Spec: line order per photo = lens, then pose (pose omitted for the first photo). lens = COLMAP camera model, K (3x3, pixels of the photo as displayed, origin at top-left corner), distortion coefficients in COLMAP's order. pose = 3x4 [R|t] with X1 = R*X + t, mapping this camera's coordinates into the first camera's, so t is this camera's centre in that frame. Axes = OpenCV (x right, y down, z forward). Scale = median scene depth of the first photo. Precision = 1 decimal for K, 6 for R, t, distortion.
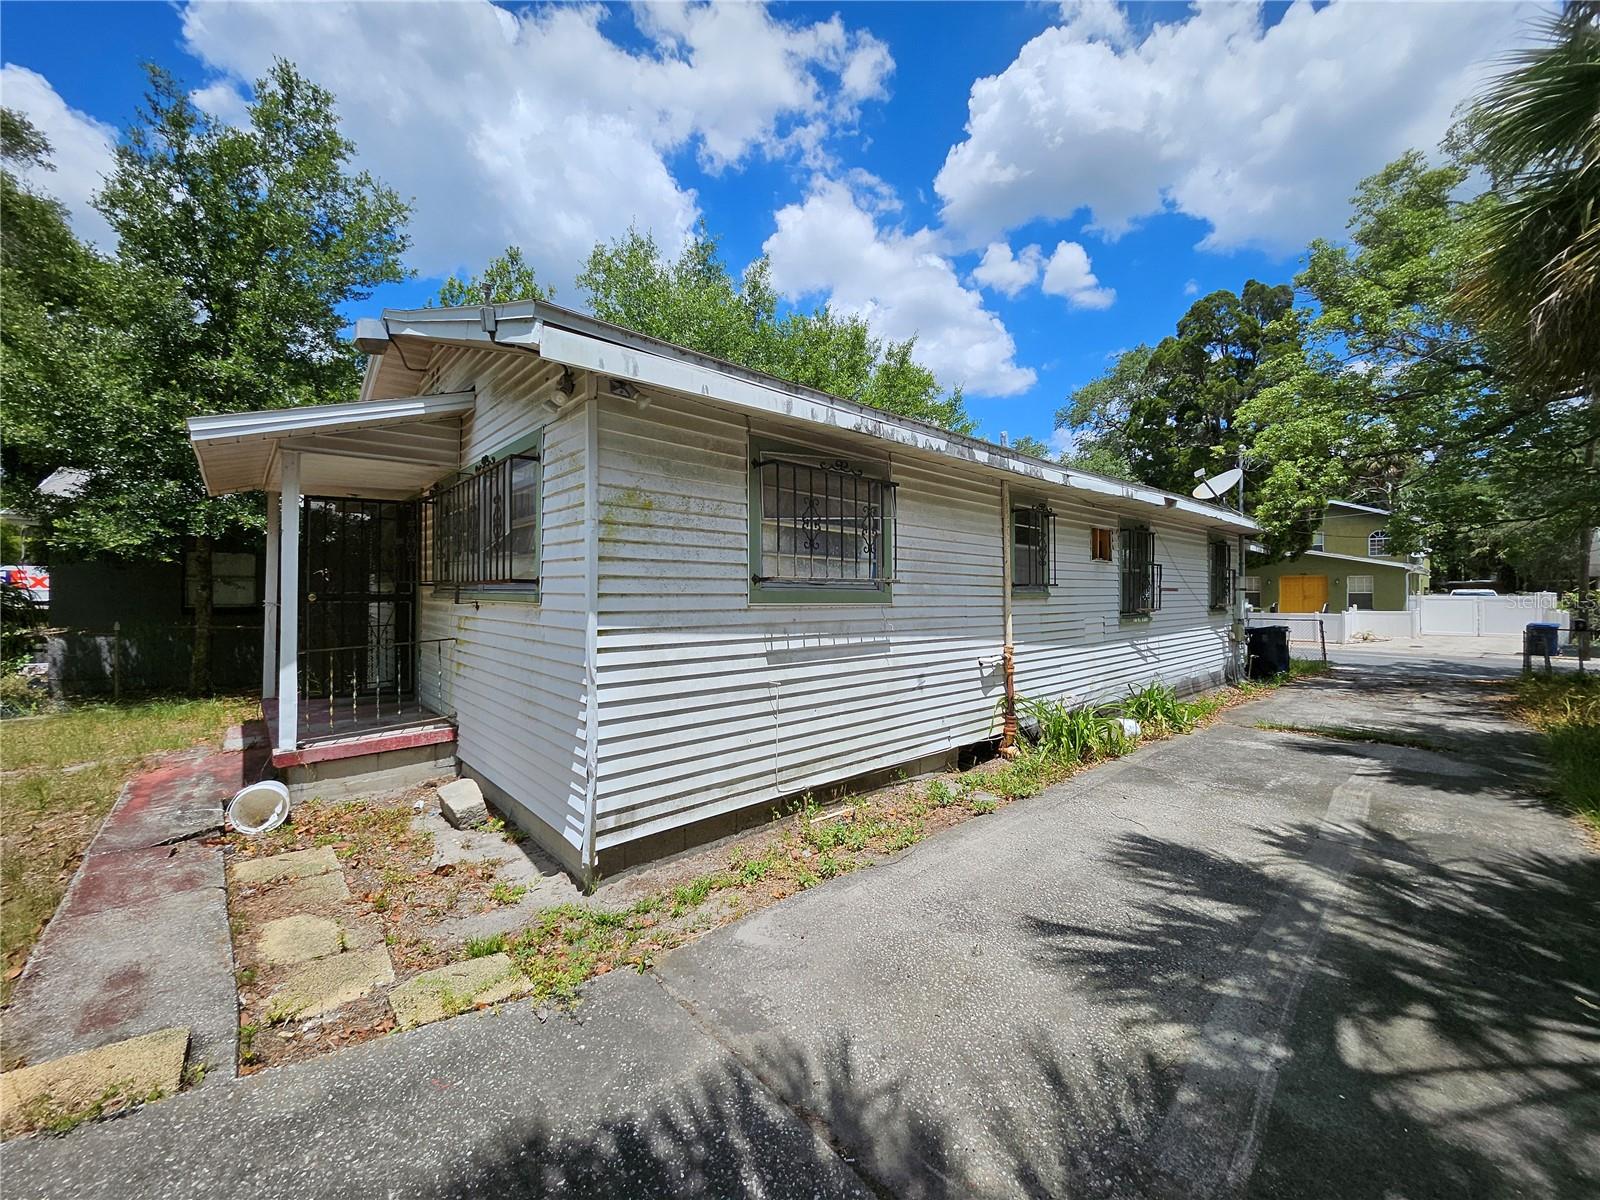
lens RADIAL K [[635.8, 0, 794.6], [0, 635.8, 591.5], [0, 0, 1]] dist [-0.001243, -0.000255]
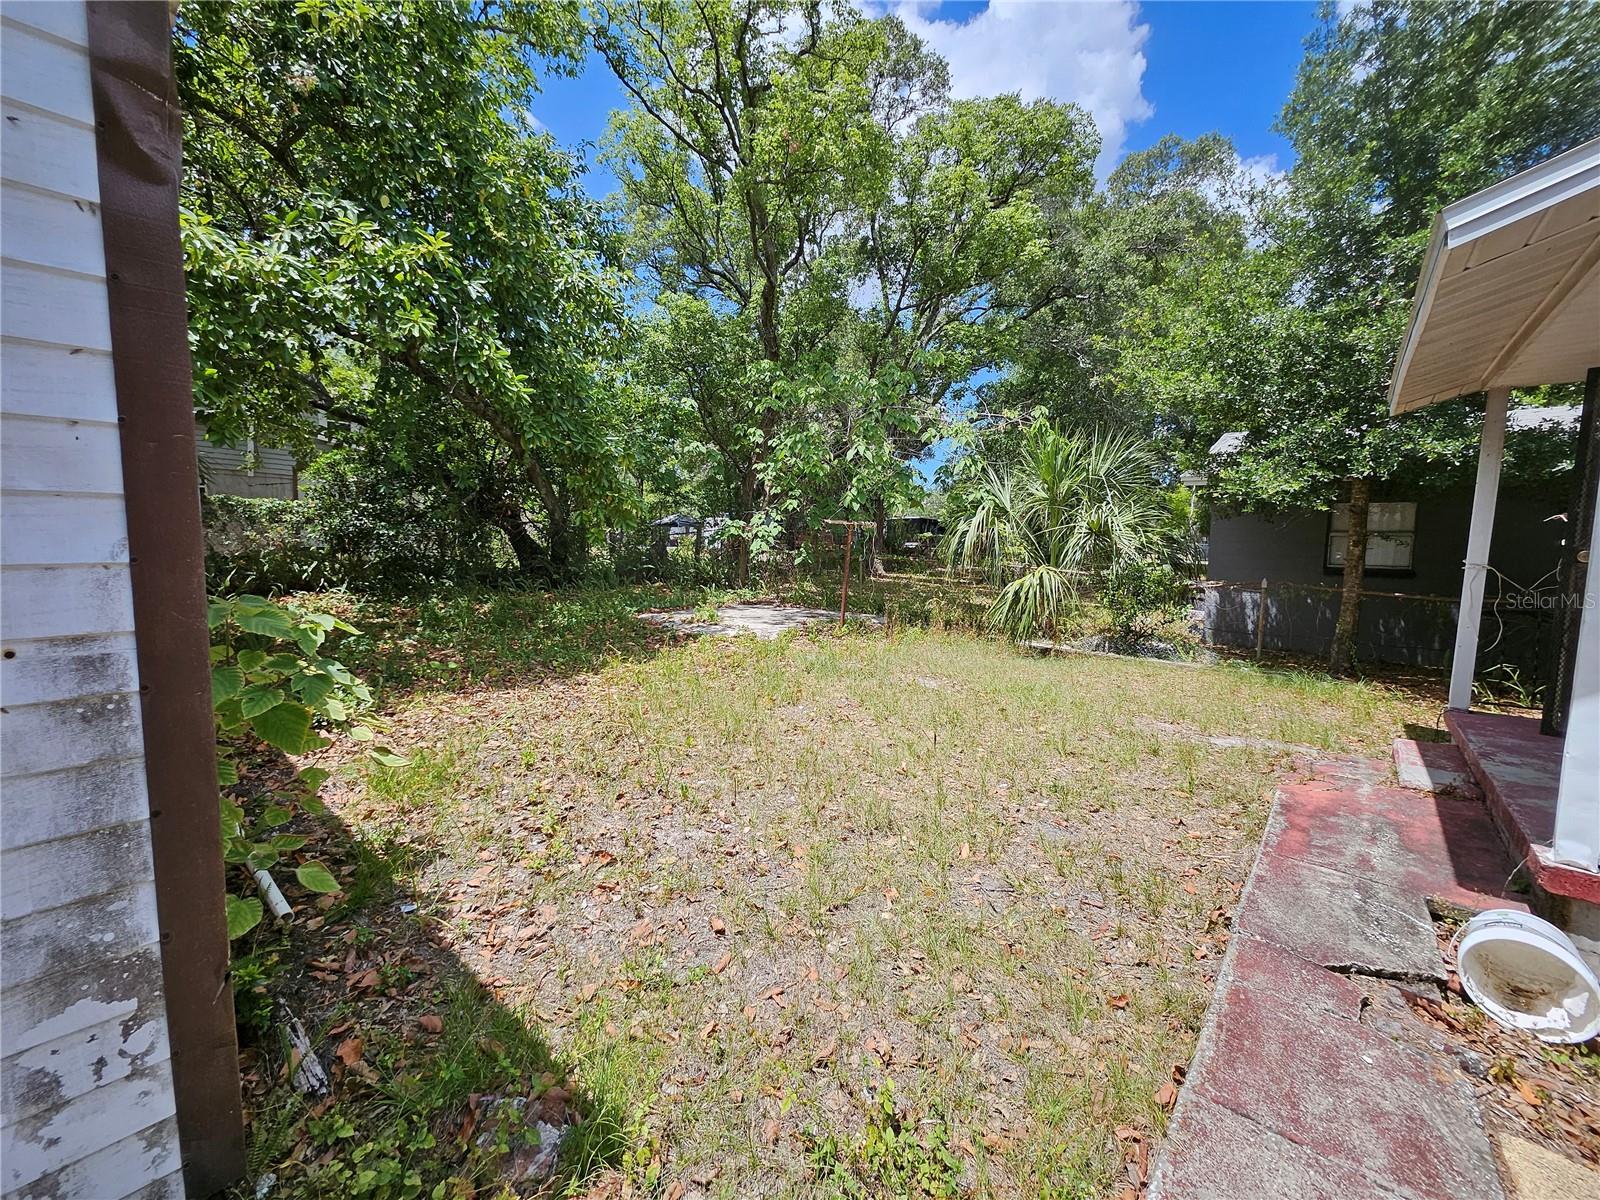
lens RADIAL K [[635.8, 0, 794.6], [0, 635.8, 591.5], [0, 0, 1]] dist [-0.001243, -0.000255]
pose [[0.129550, 0.076445, -0.988622, -0.239946], [-0.020066, 0.997022, 0.074465, 0.010892], [0.991370, 0.010191, 0.130698, 0.199019]]
